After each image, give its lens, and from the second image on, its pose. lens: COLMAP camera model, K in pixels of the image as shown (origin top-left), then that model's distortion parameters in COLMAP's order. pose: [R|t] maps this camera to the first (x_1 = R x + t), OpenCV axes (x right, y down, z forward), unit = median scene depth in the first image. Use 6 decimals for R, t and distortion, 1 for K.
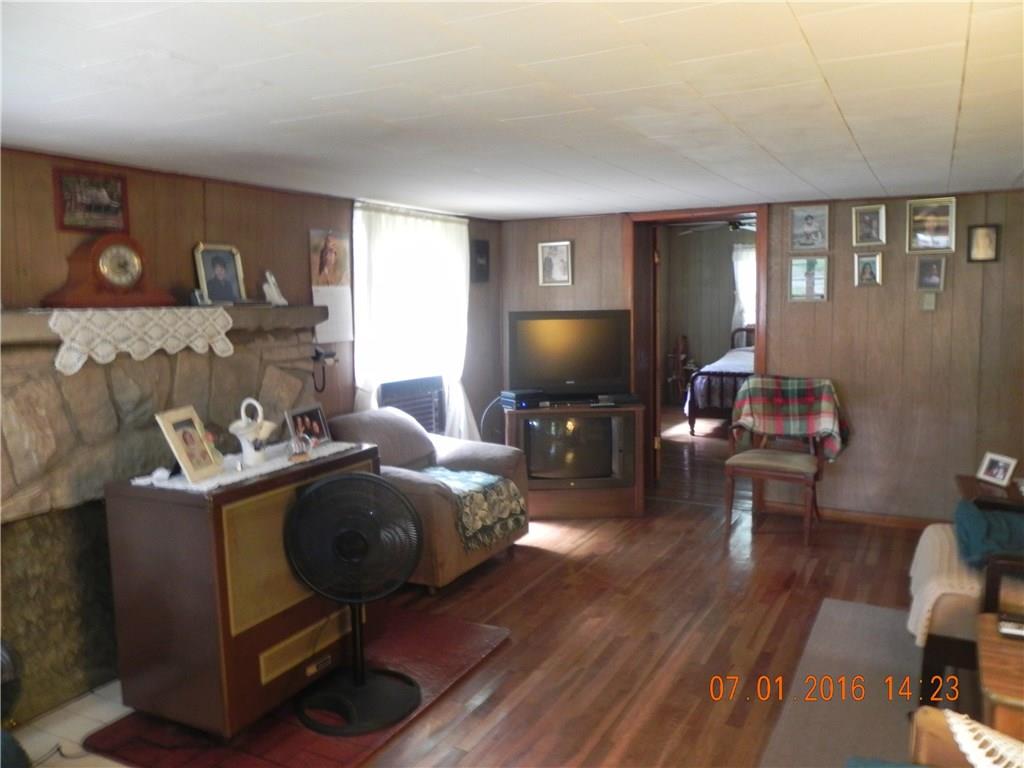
lens RADIAL K [[767.2, 0, 542.8], [0, 767.2, 376.0], [0, 0, 1]] dist [-0.003850, -0.001588]
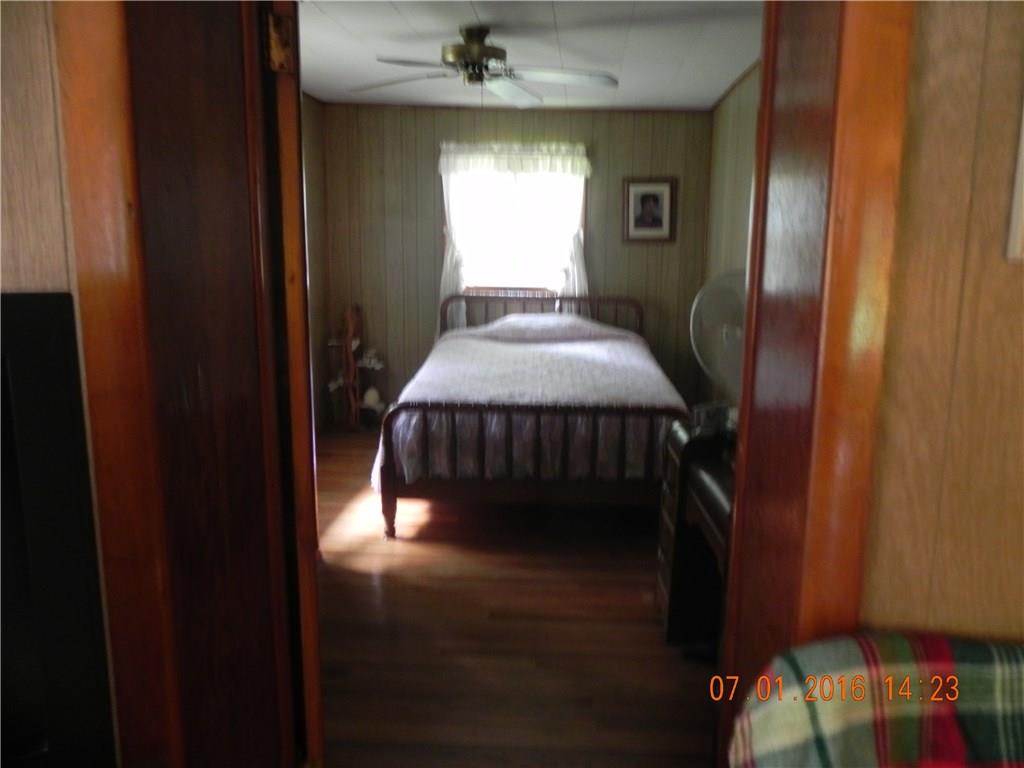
lens RADIAL K [[767.2, 0, 542.8], [0, 767.2, 376.0], [0, 0, 1]] dist [-0.003850, -0.001588]
pose [[0.905367, -0.048072, 0.421900, 0.089634], [0.017804, 0.996995, 0.075394, -0.053446], [-0.424256, -0.060748, 0.903502, 0.561887]]
